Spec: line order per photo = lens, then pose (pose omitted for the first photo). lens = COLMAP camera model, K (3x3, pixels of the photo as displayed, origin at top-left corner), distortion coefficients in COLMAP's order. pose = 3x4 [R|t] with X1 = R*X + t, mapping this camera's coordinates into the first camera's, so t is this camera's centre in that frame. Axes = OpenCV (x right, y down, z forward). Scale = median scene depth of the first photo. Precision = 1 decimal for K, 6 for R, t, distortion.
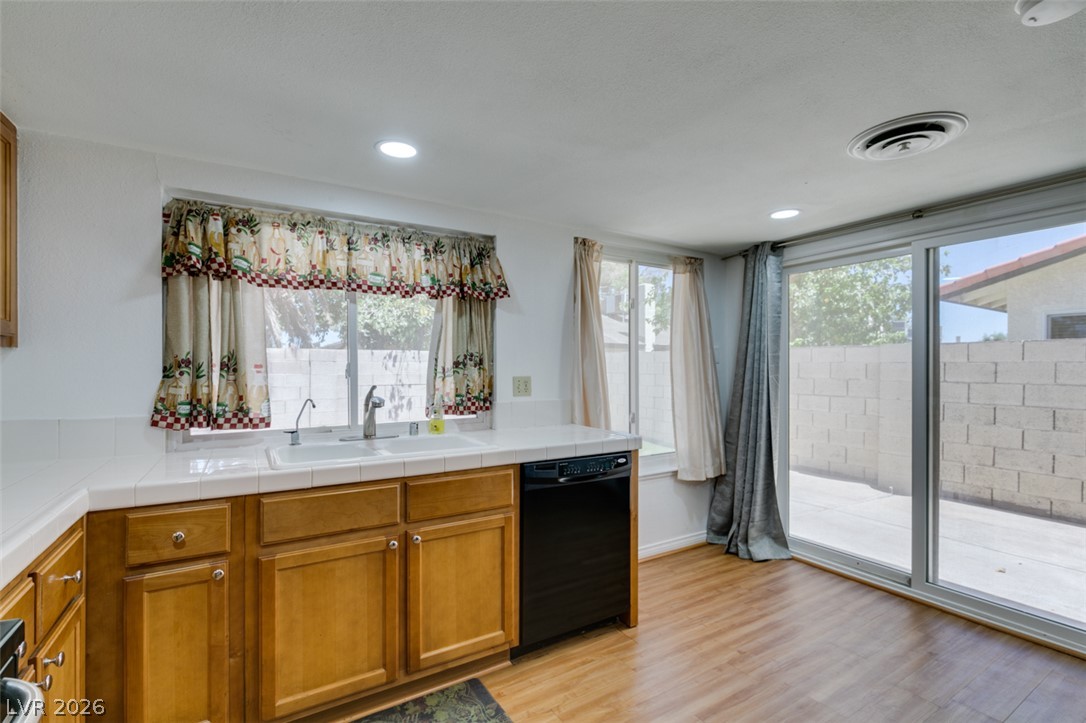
lens RADIAL K [[491.3, 0, 544.6], [0, 491.3, 370.3], [0, 0, 1]] dist [-0.000512, -0.001403]
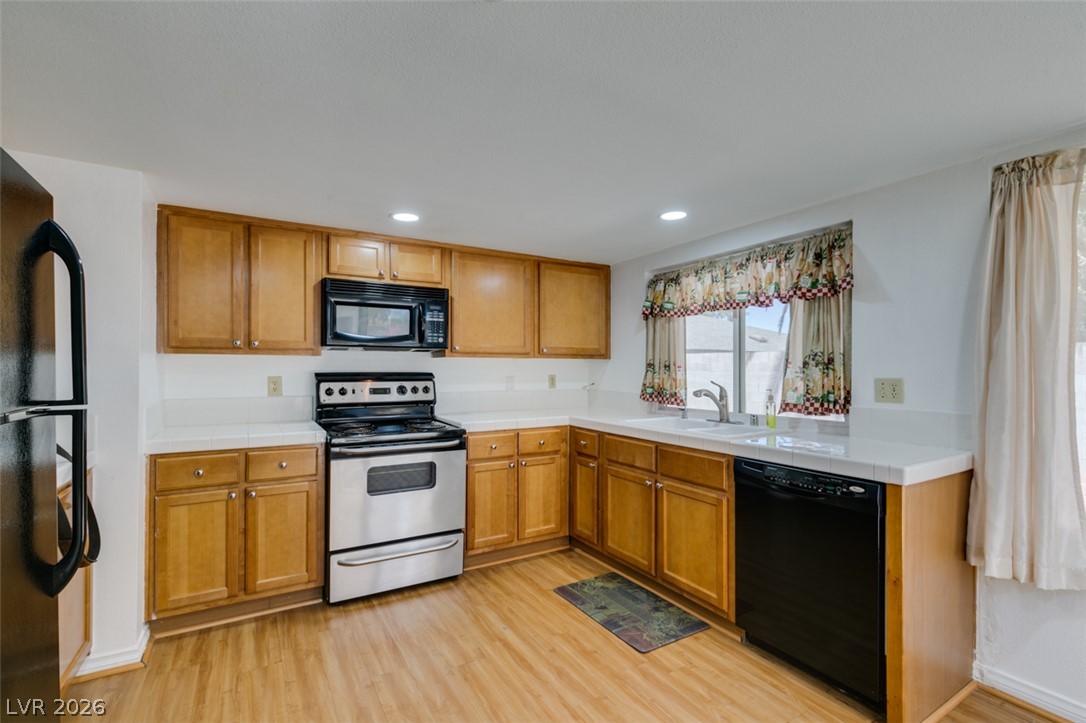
lens RADIAL K [[491.3, 0, 538.1], [0, 491.3, 366.4], [0, 0, 1]] dist [-0.000512, -0.001403]
pose [[-0.027813, -0.003778, -0.999606, 0.996076], [-0.003419, 0.999987, -0.003685, -0.002651], [0.999607, 0.003315, -0.027826, 0.563636]]
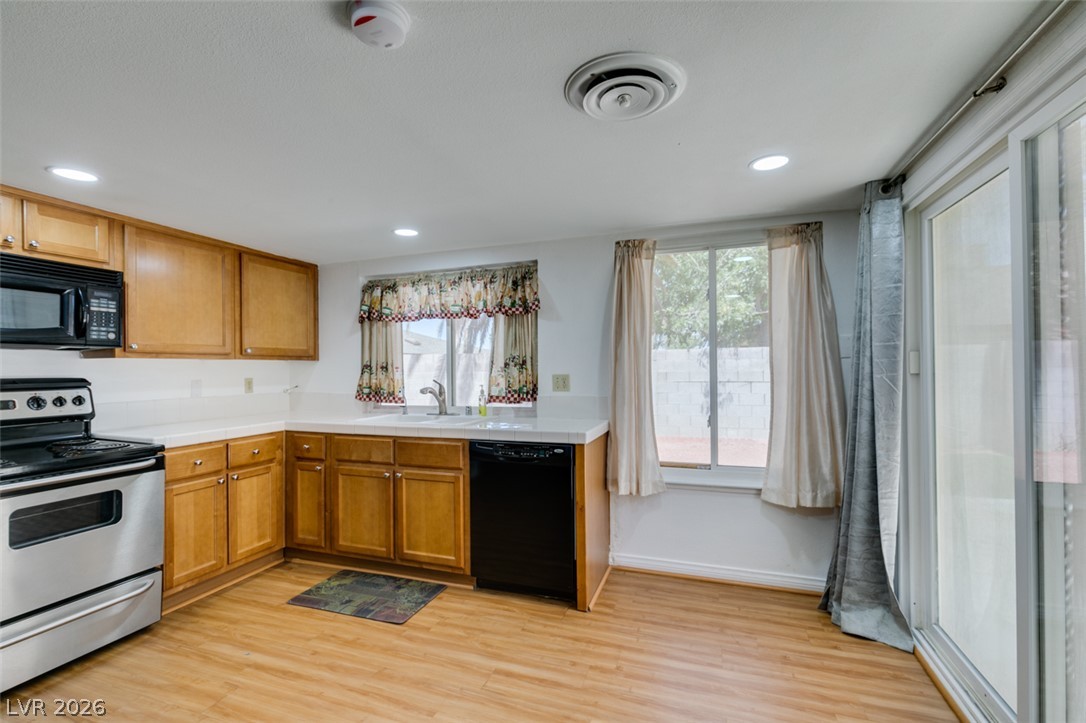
lens RADIAL K [[491.3, 0, 541.3], [0, 491.3, 365.1], [0, 0, 1]] dist [-0.000512, -0.001403]
pose [[0.621779, -0.010652, -0.783120, 1.067629], [0.007387, 0.999943, -0.007737, -0.000967], [0.783158, -0.000974, 0.621822, 0.303613]]
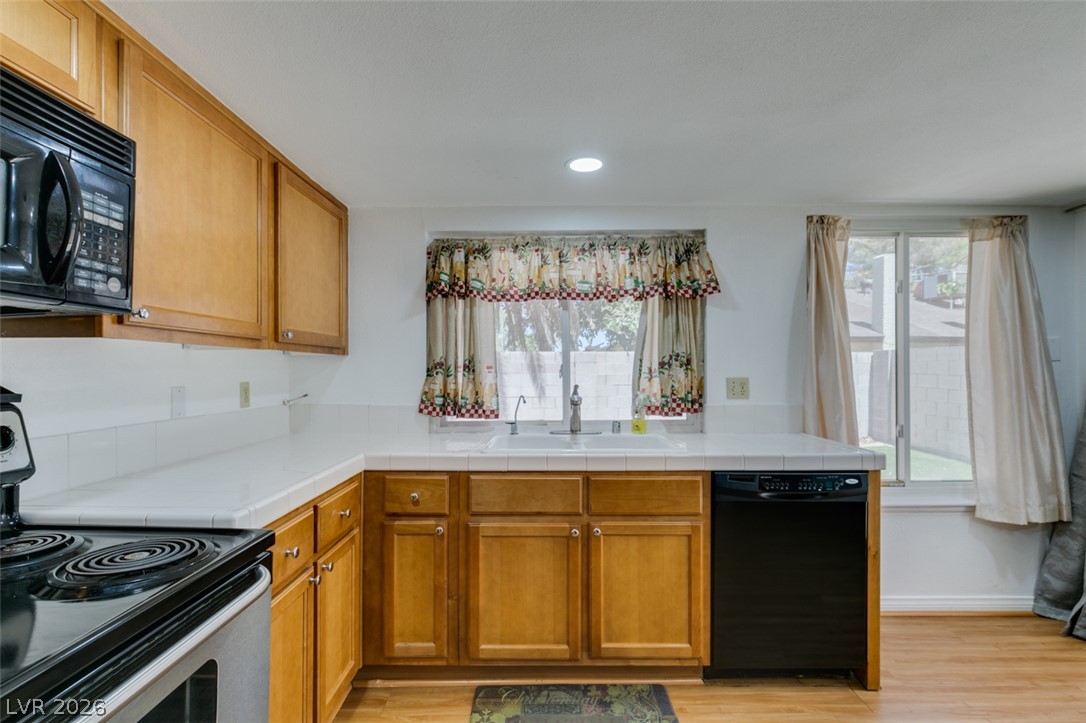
lens RADIAL K [[491.3, 0, 542.1], [0, 491.3, 368.7], [0, 0, 1]] dist [-0.000512, -0.001403]
pose [[0.850913, -0.002000, -0.525303, 0.159129], [-0.000309, 0.999991, -0.004307, -0.000186], [0.525306, 0.003827, 0.850905, 0.035080]]
